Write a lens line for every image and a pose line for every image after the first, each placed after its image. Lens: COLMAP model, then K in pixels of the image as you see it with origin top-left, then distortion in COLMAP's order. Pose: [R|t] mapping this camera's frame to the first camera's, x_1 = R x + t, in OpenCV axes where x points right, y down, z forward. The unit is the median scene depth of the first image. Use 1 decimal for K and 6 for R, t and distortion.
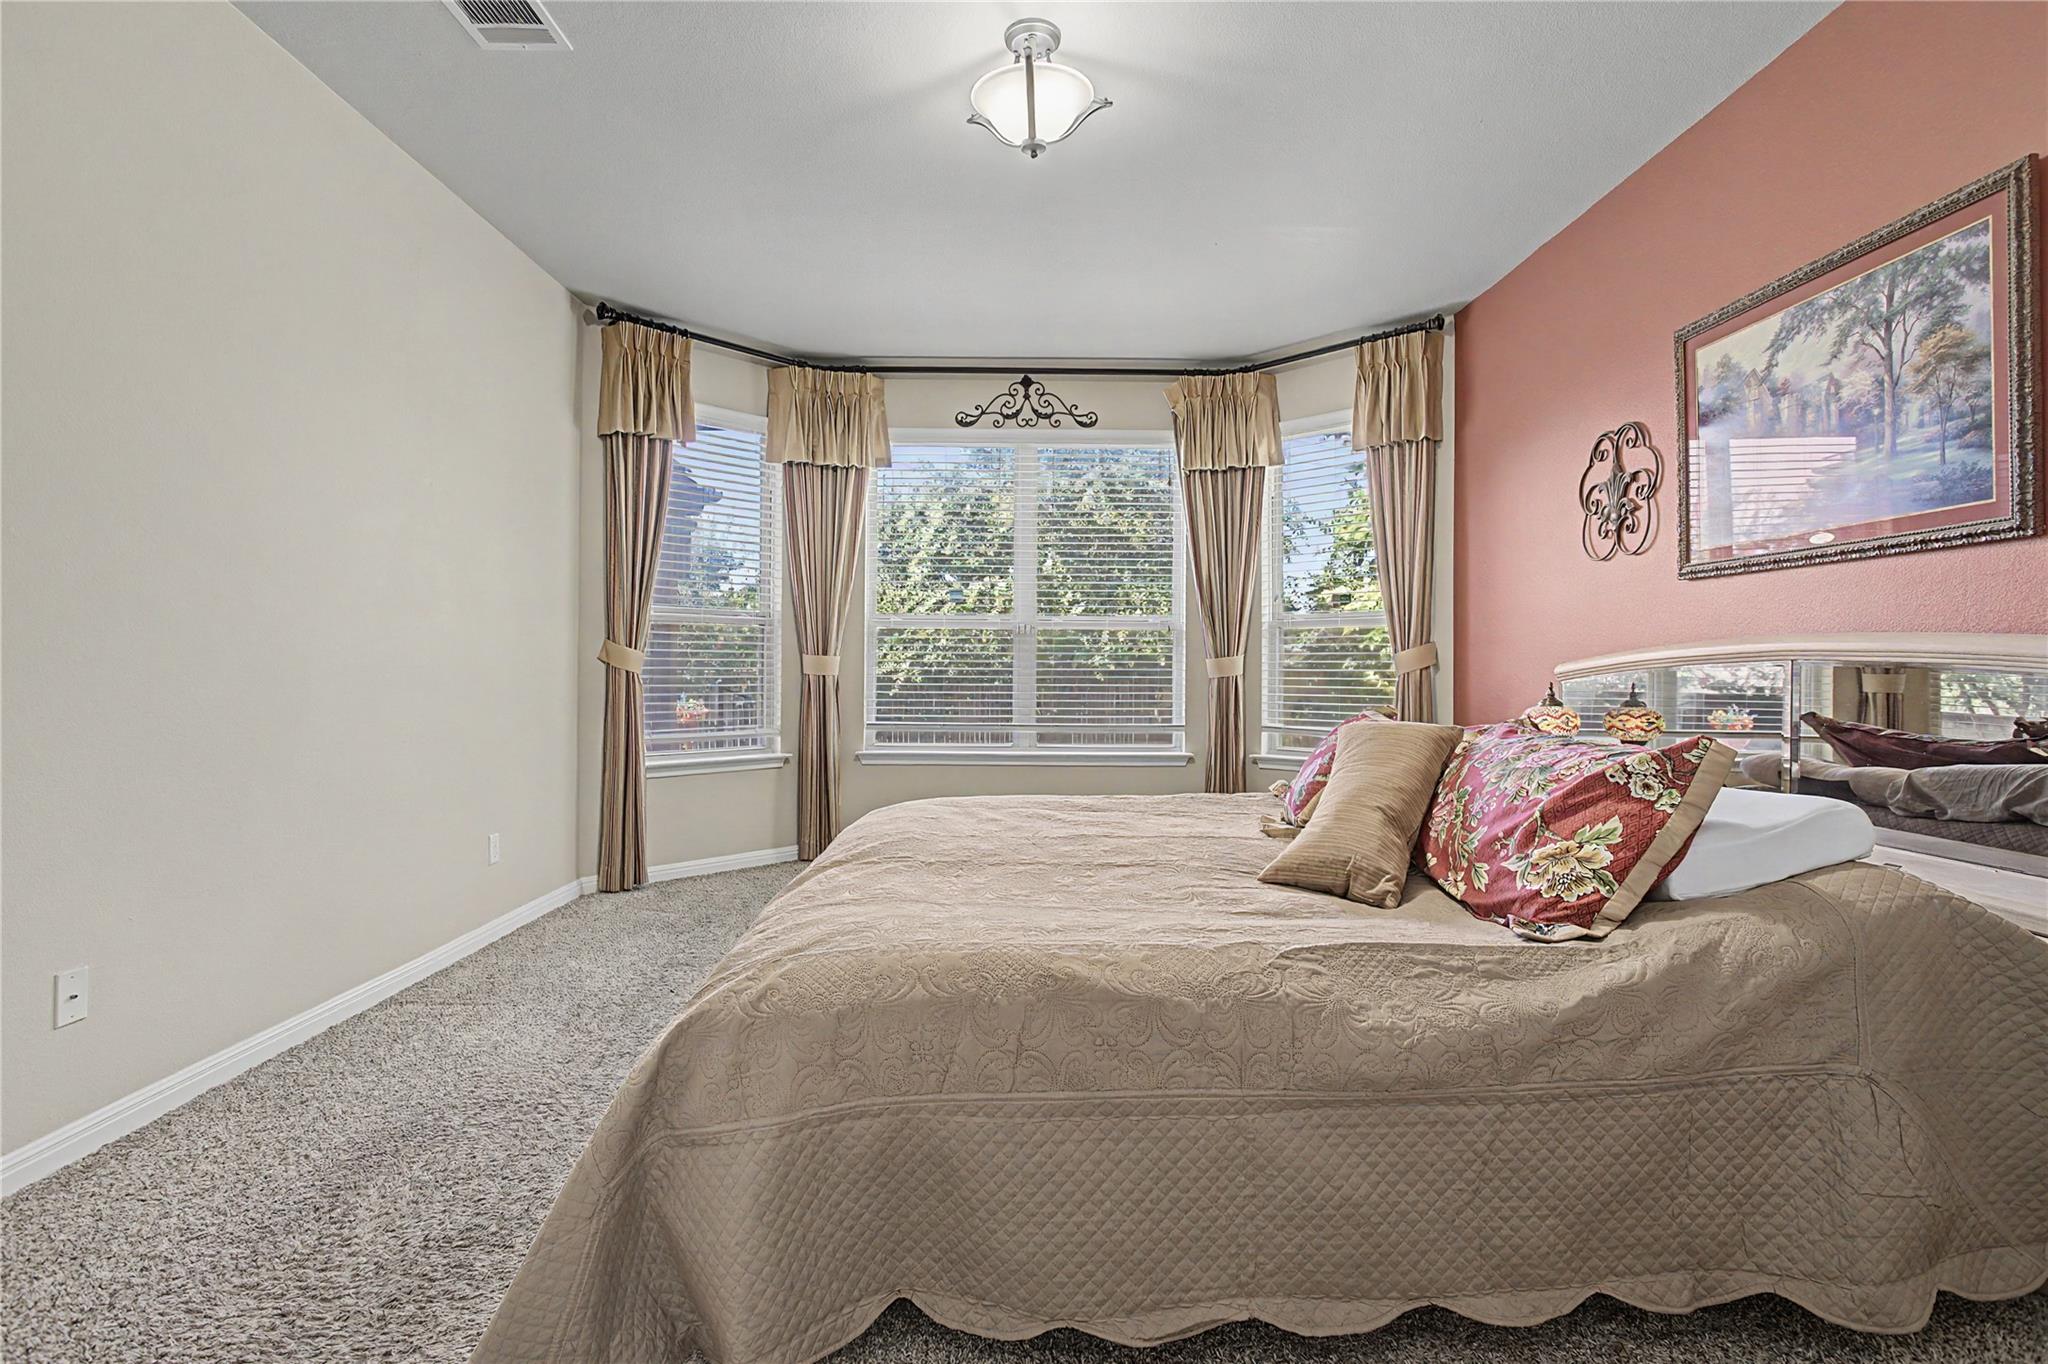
lens RADIAL K [[985.5, 0, 1022.7], [0, 985.5, 673.9], [0, 0, 1]] dist [-0.006227, 0.002247]
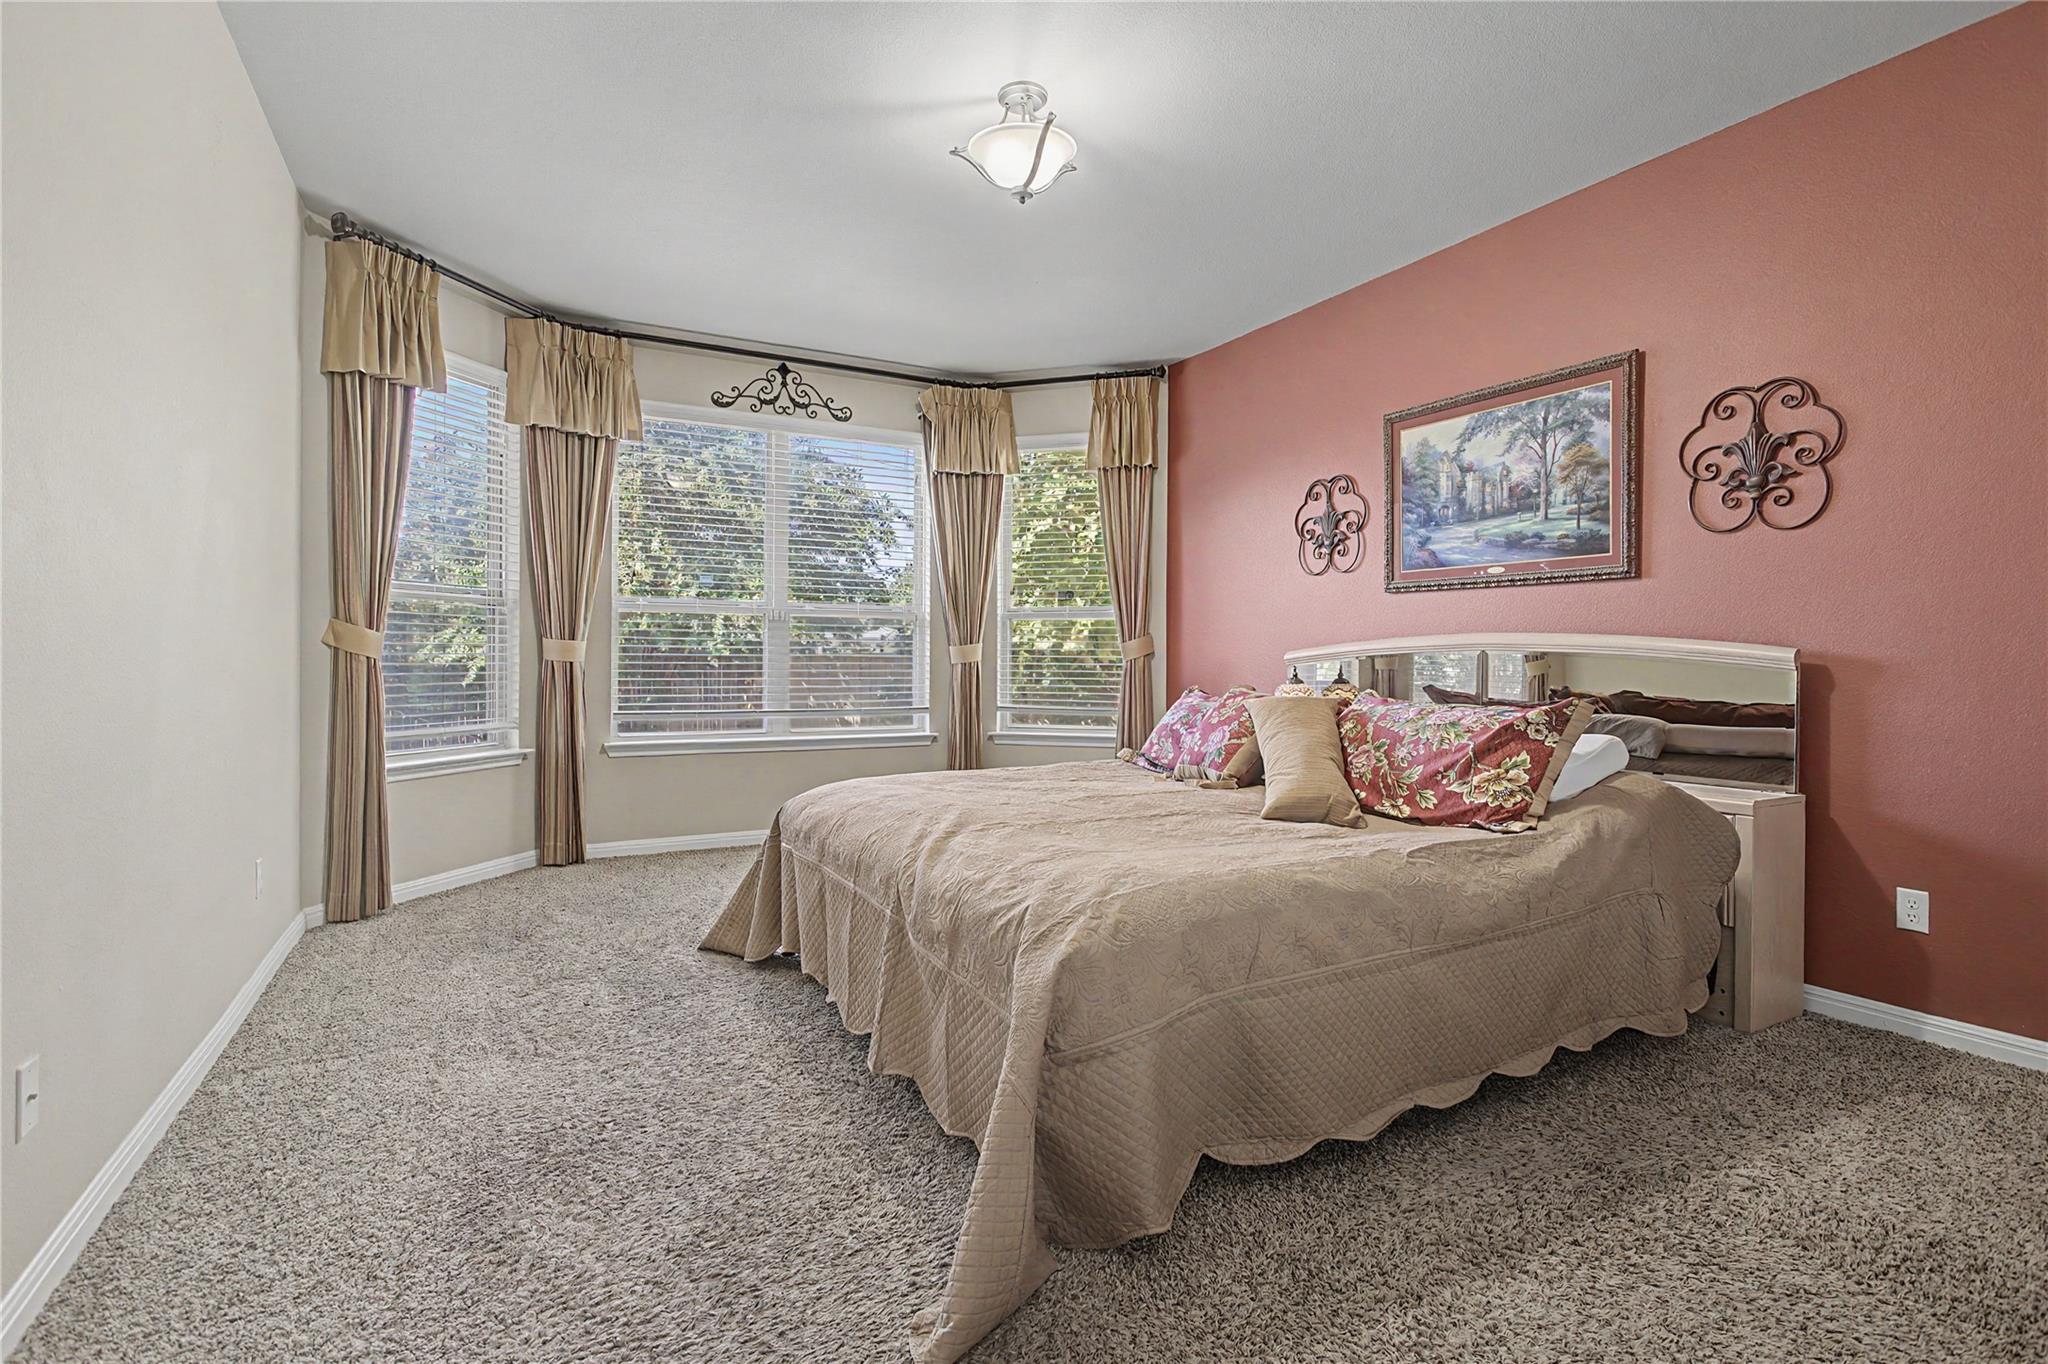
lens RADIAL K [[985.5, 0, 1008.9], [0, 985.5, 670.6], [0, 0, 1]] dist [-0.006227, 0.002247]
pose [[0.885959, -0.006673, 0.463716, -0.310787], [0.001387, 0.999930, 0.011740, -0.000721], [-0.463762, -0.009758, 0.885906, 0.000581]]
